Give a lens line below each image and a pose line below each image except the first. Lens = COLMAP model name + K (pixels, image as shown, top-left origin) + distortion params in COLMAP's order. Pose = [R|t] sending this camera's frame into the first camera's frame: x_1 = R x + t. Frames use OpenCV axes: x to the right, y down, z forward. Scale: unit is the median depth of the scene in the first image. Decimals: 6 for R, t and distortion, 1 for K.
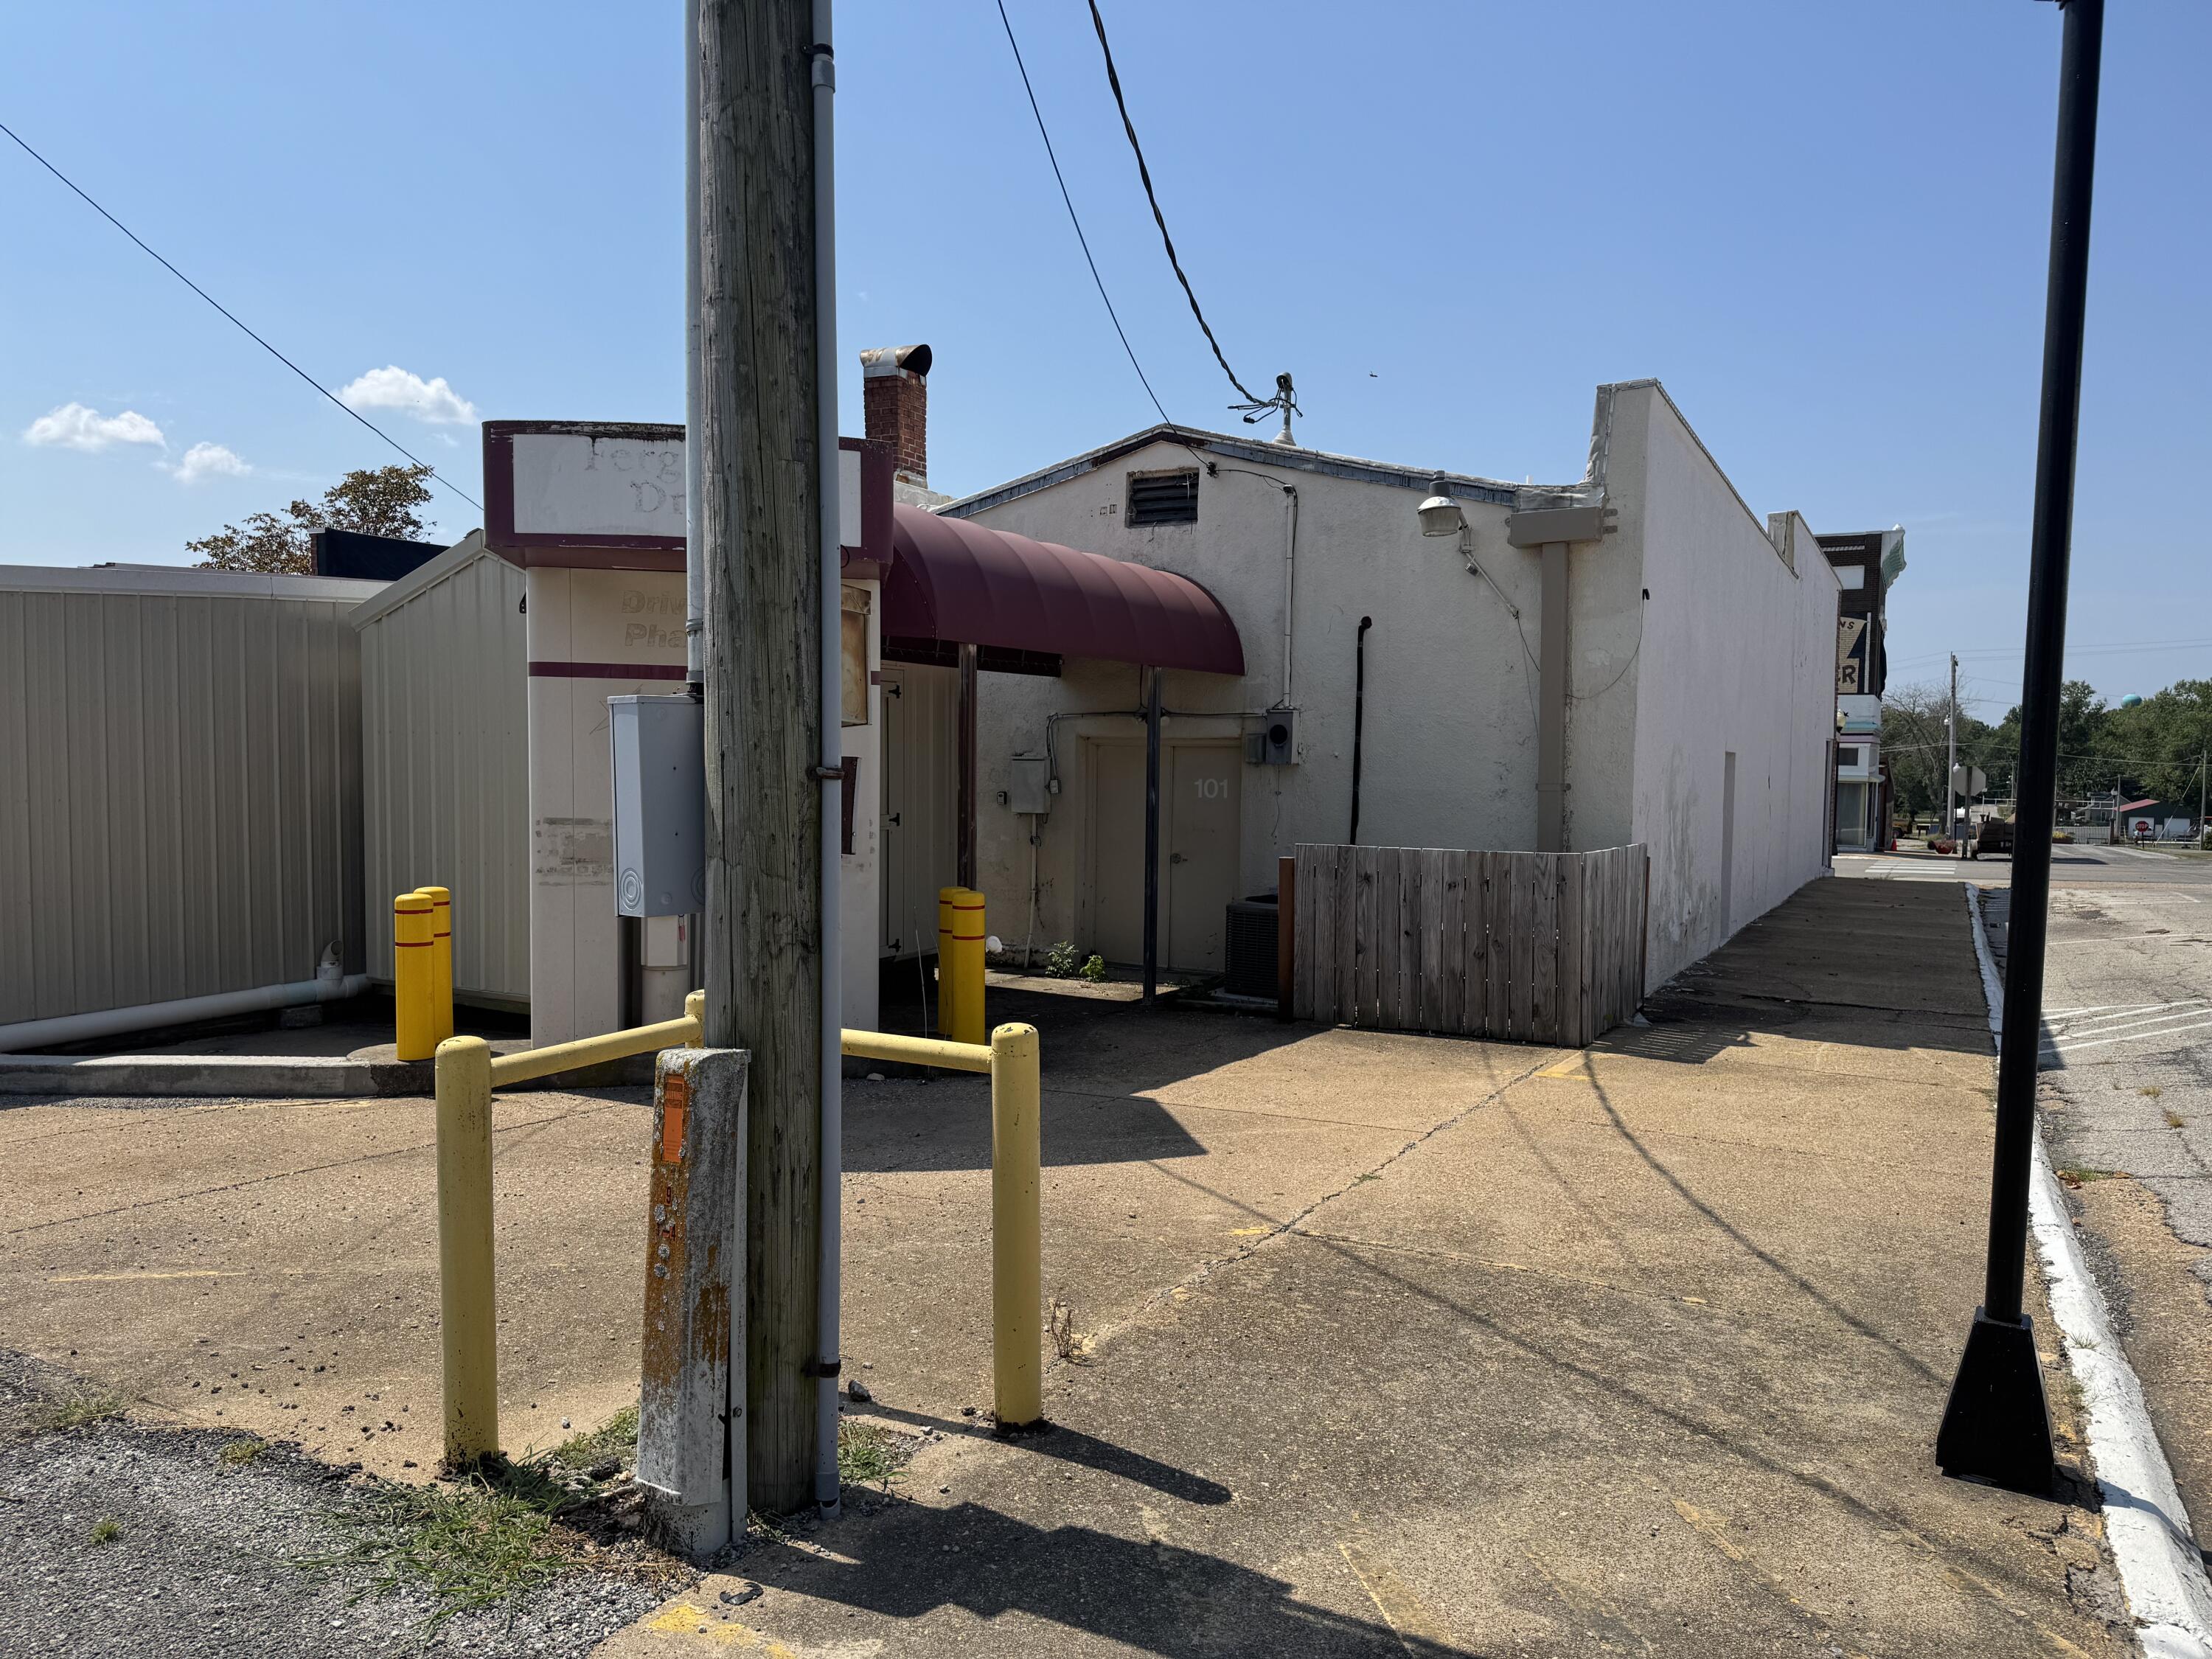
lens RADIAL K [[1569.8, 0, 1106.0], [0, 1569.8, 829.5], [0, 0, 1]] dist [0.086518, -0.114382]
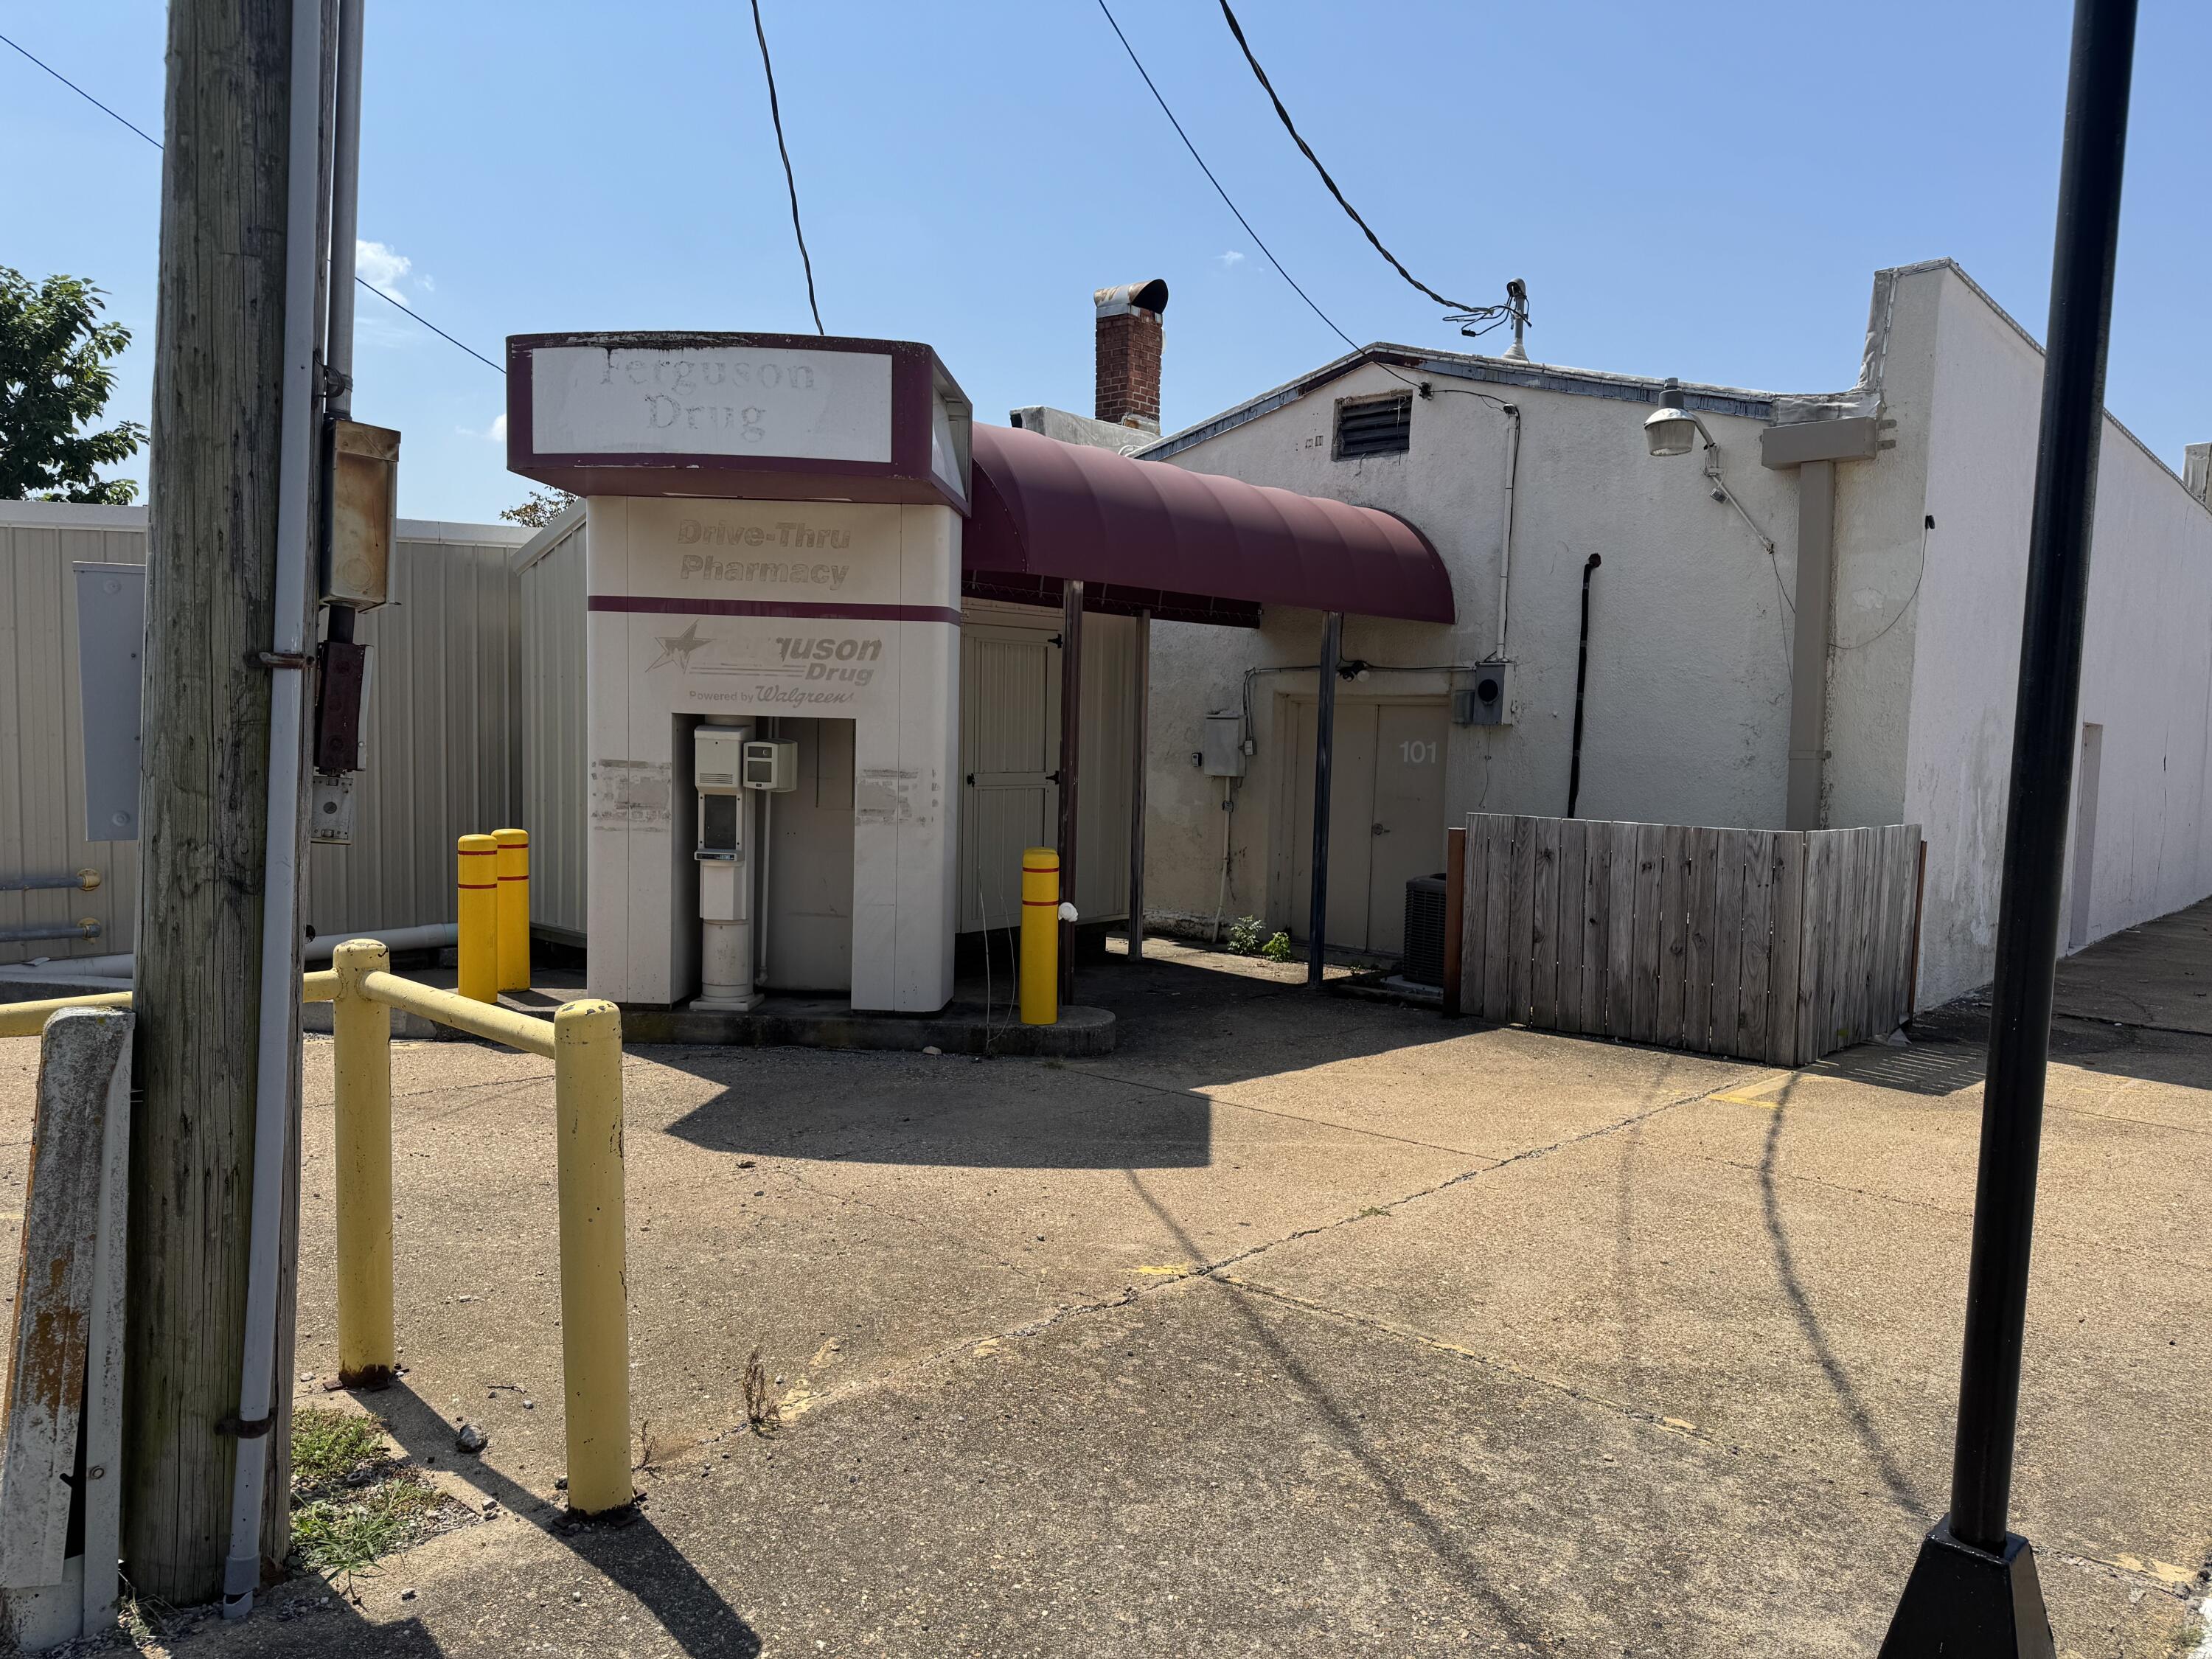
lens RADIAL K [[1619.1, 0, 1023.5], [0, 1619.1, 828.0], [0, 0, 1]] dist [0.076937, -0.123535]
pose [[0.974121, 0.029939, -0.224036, 0.088003], [-0.025776, 0.999437, 0.021484, 0.004723], [0.224553, -0.015154, 0.974344, 0.074215]]
